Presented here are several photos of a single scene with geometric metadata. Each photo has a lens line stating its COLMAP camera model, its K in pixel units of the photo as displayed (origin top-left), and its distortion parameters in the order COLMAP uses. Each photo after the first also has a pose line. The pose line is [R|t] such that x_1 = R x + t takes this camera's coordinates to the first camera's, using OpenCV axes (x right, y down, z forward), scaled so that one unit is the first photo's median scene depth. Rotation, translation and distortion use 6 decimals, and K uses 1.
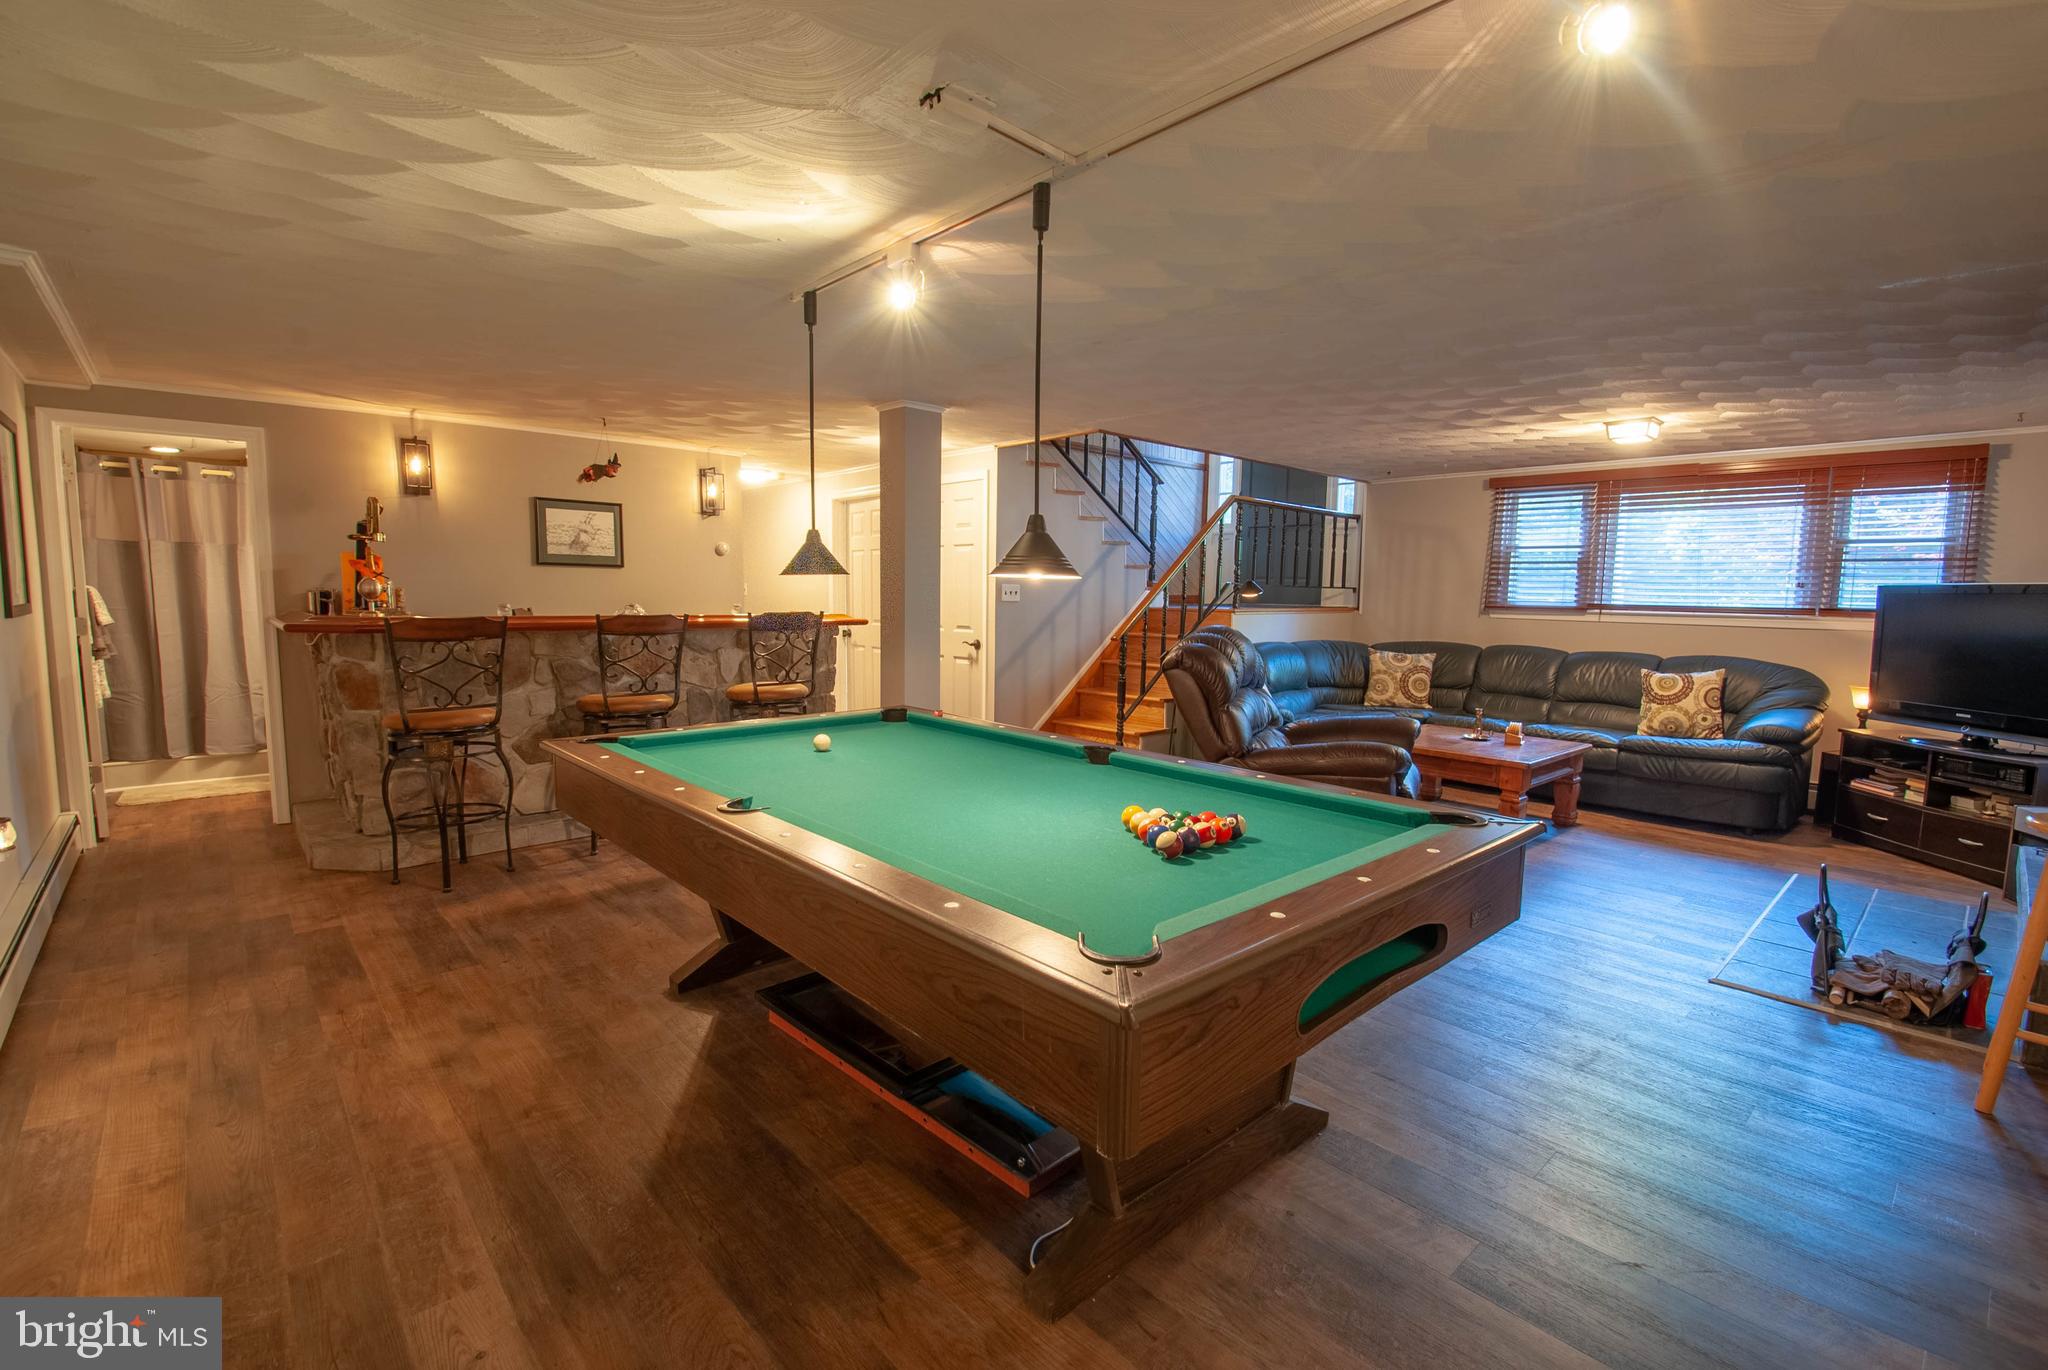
lens RADIAL K [[902.5, 0, 1031.9], [0, 902.5, 688.8], [0, 0, 1]] dist [0.002618, -0.012160]
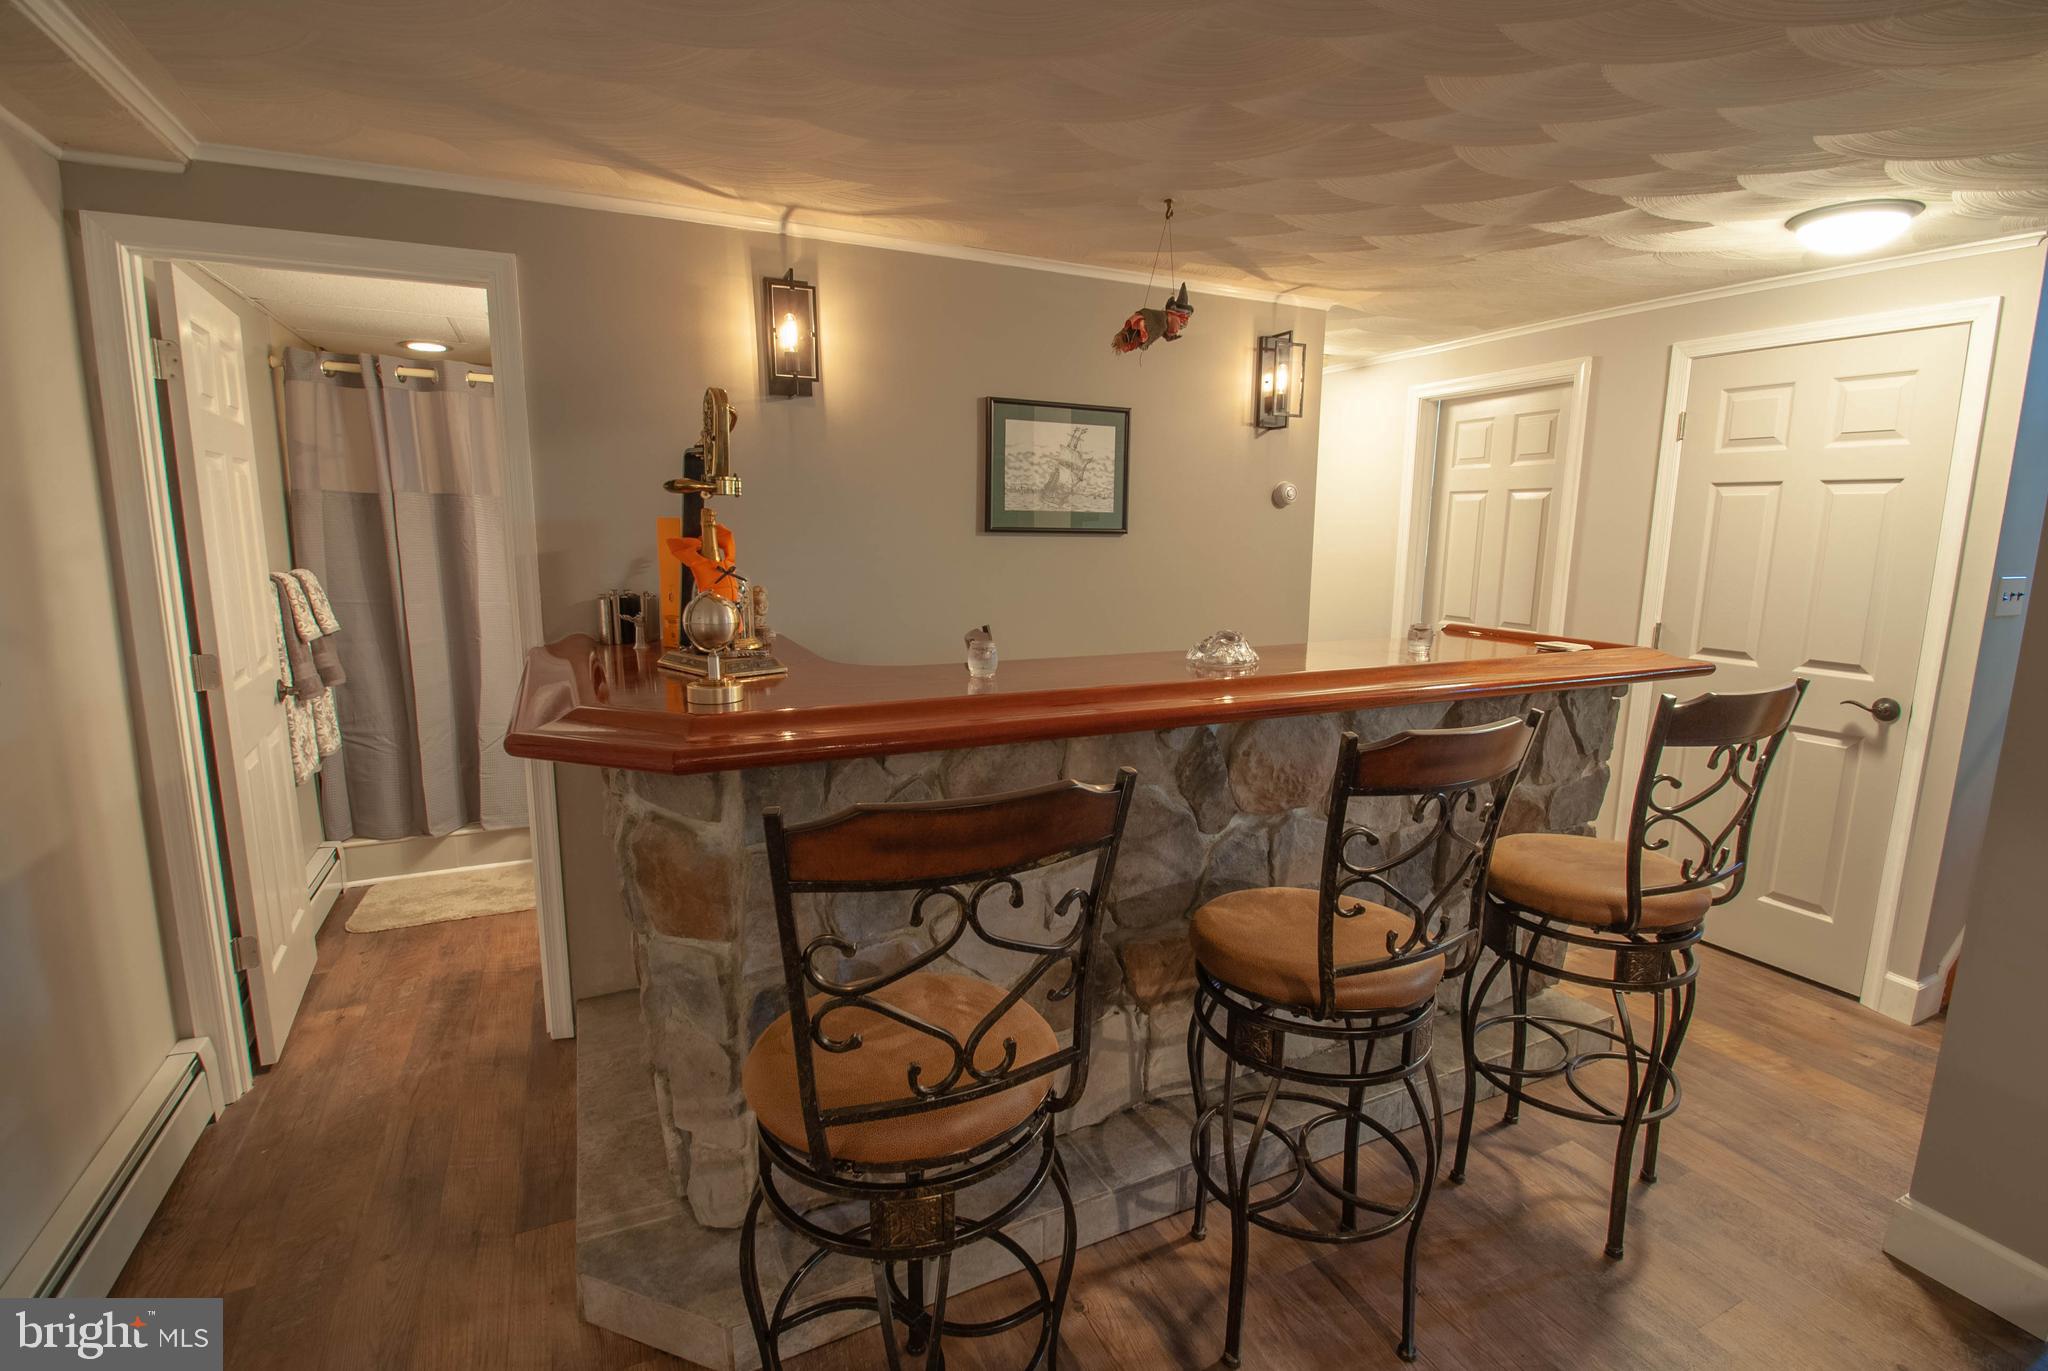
lens RADIAL K [[937.2, 0, 1019.7], [0, 937.2, 686.9], [0, 0, 1]] dist [-0.010871, -0.000606]
pose [[0.953657, 0.050849, -0.296569, -0.400220], [-0.031403, 0.997054, 0.069975, -0.095481], [0.299253, -0.057419, 0.952445, 0.537481]]
